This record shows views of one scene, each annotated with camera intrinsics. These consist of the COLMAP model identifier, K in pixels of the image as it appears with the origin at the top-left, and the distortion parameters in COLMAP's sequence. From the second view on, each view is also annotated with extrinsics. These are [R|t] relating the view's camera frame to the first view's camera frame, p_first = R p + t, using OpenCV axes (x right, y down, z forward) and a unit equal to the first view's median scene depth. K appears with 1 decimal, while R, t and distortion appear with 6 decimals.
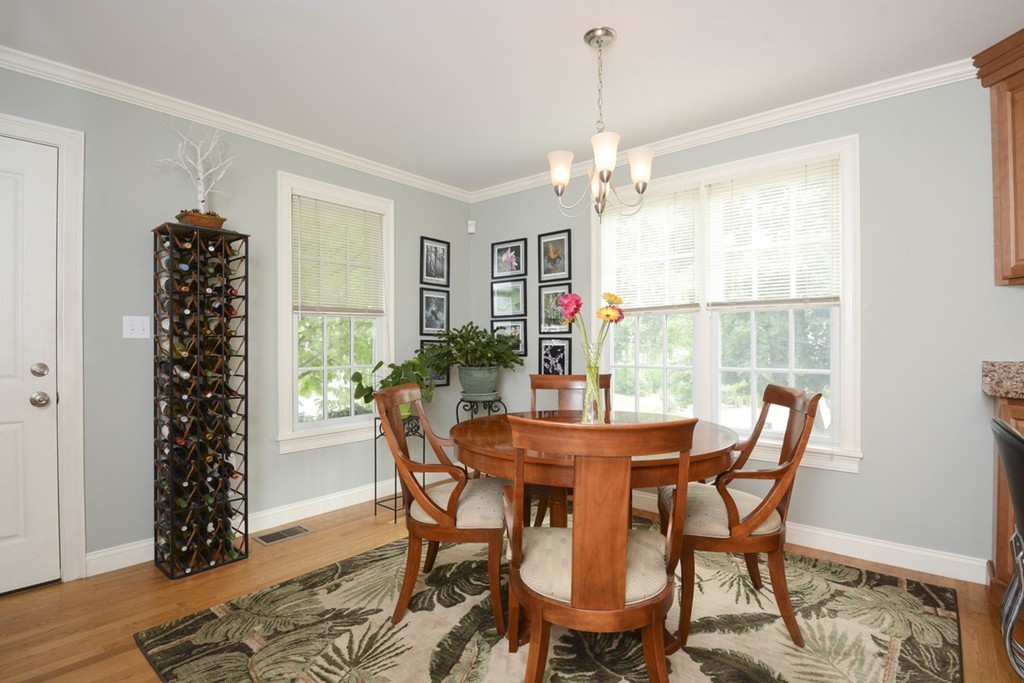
lens RADIAL K [[512.3, 0, 549.1], [0, 512.3, 343.4], [0, 0, 1]] dist [0.014589, -0.023818]
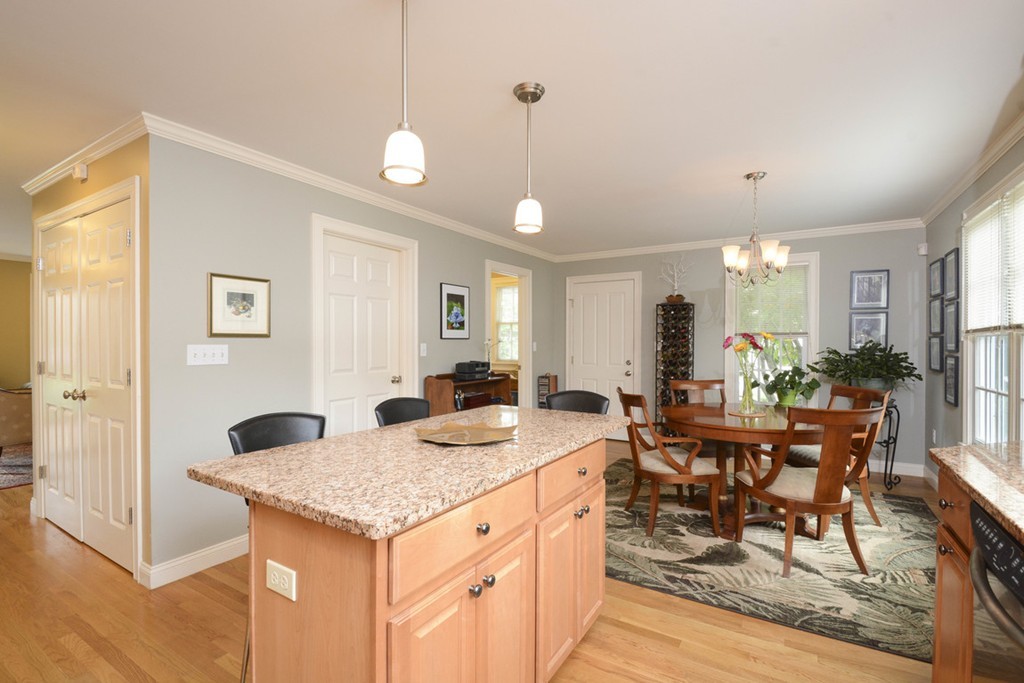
lens RADIAL K [[462.3, 0, 518.4], [0, 462.3, 341.8], [0, 0, 1]] dist [0.000618, -0.000120]
pose [[0.140929, 0.004722, -0.990008, 1.410290], [-0.003389, 0.999985, 0.004287, -0.069968], [0.990014, 0.002751, 0.140943, 0.049471]]
